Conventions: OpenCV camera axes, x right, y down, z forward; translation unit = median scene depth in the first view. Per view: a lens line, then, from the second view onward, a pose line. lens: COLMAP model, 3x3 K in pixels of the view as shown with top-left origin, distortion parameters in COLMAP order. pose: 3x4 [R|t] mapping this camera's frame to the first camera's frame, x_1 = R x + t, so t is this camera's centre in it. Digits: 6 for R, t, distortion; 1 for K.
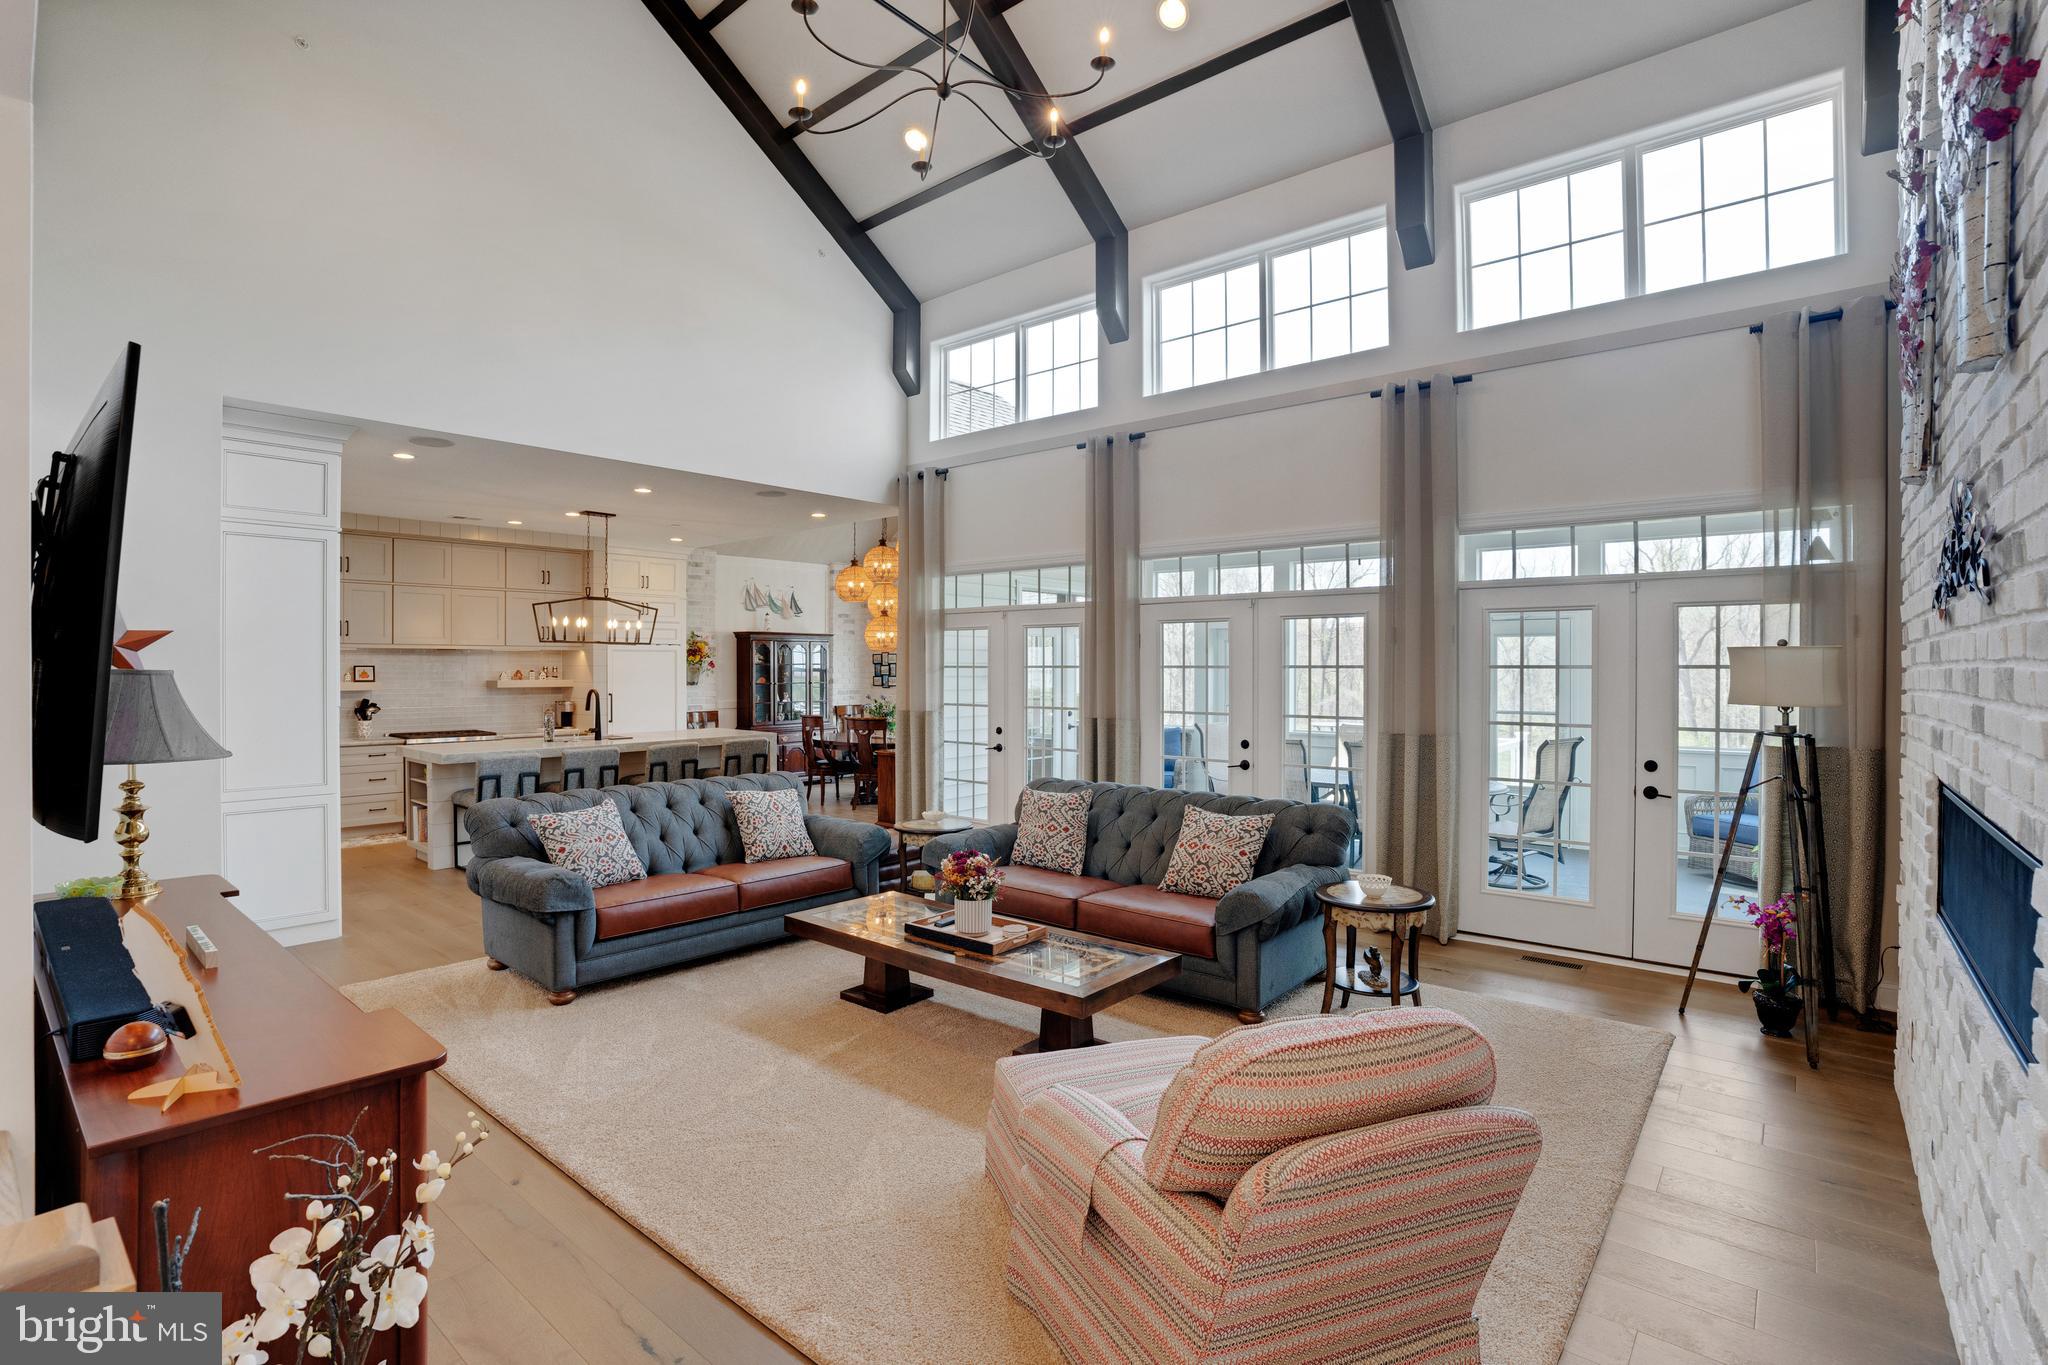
lens RADIAL K [[944.6, 0, 1029.9], [0, 944.6, 668.6], [0, 0, 1]] dist [-0.067122, 0.000149]
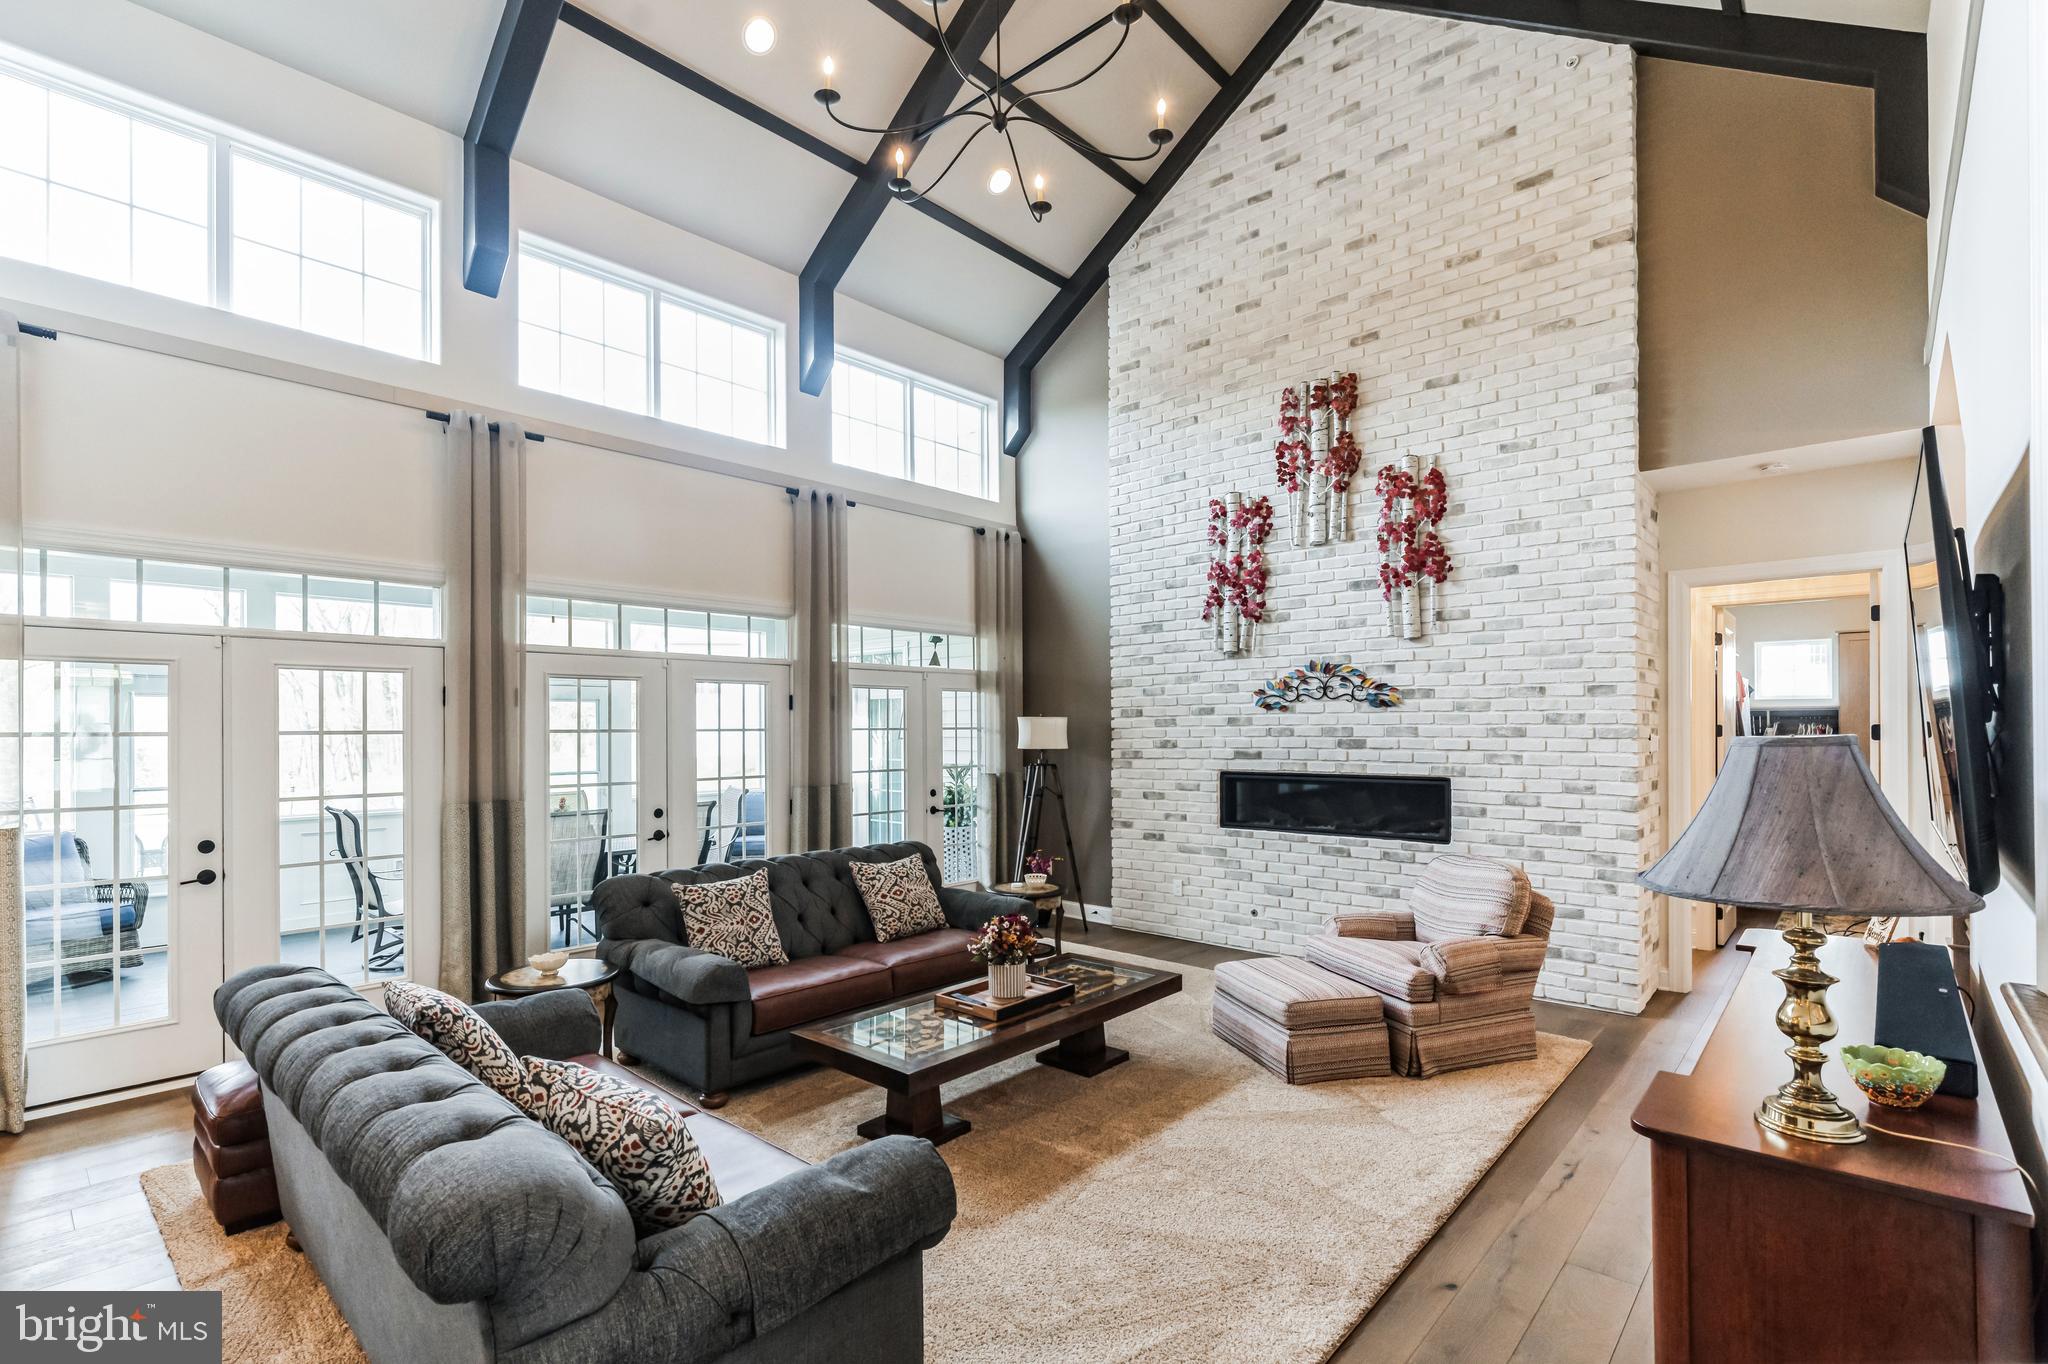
lens RADIAL K [[939.6, 0, 1026.3], [0, 939.6, 726.7], [0, 0, 1]] dist [0.001245, 0.000174]
pose [[0.041179, 0.001682, 0.999150, -0.634350], [0.006526, 0.999977, -0.001952, -0.001065], [-0.999130, 0.006601, 0.041167, 0.543858]]
